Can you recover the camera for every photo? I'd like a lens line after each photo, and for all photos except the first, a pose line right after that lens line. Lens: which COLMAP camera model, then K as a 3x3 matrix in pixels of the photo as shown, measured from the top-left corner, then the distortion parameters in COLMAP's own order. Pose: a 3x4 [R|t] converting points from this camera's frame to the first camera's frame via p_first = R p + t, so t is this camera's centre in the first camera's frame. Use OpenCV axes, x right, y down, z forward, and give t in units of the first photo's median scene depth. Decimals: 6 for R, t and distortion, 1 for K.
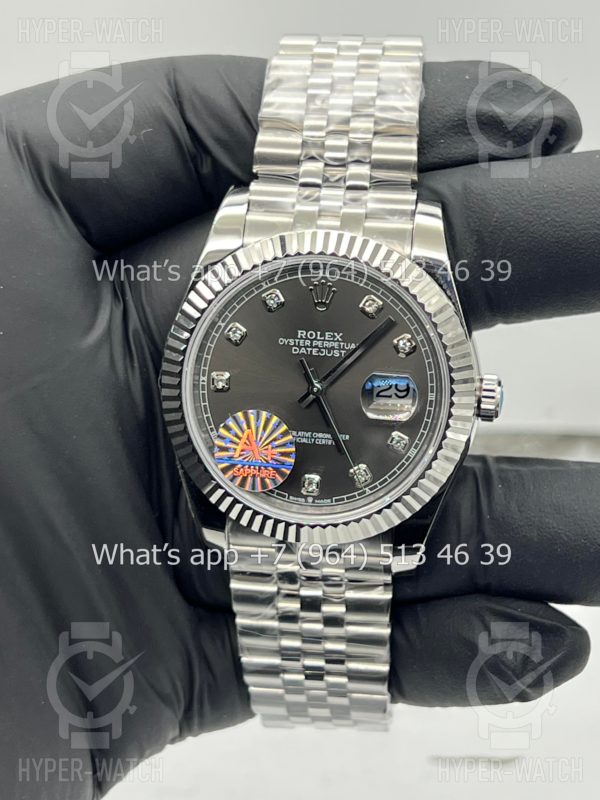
lens RADIAL K [[1975.6, 0, 293.6], [0, 1975.6, 406.2], [0, 0, 1]] dist [0.355761, 0.000000]
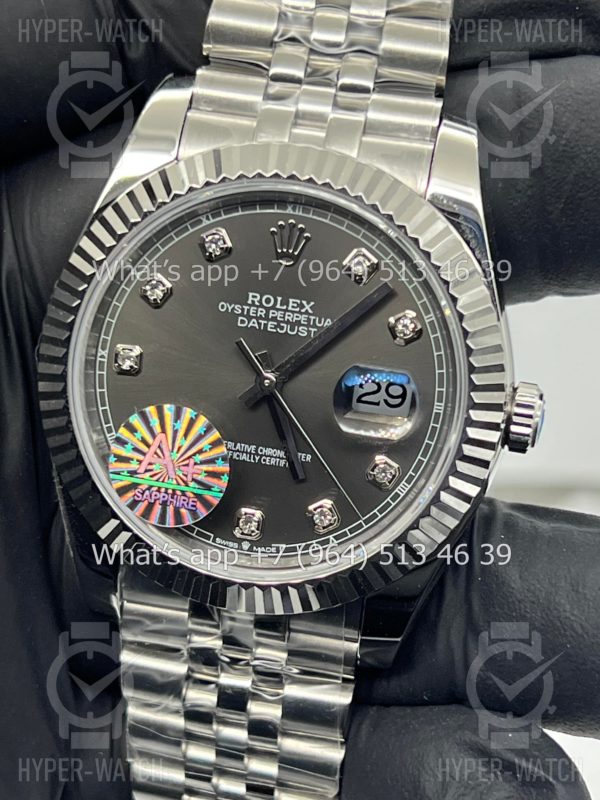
lens RADIAL K [[1975.6, 0, 280.5], [0, 1975.6, 428.8], [0, 0, 1]] dist [0.355761, 0.000000]
pose [[0.996222, 0.086070, 0.011560, 0.009074], [-0.085912, 0.996211, -0.013539, 0.015874], [-0.012682, 0.012495, 0.999842, 0.327906]]
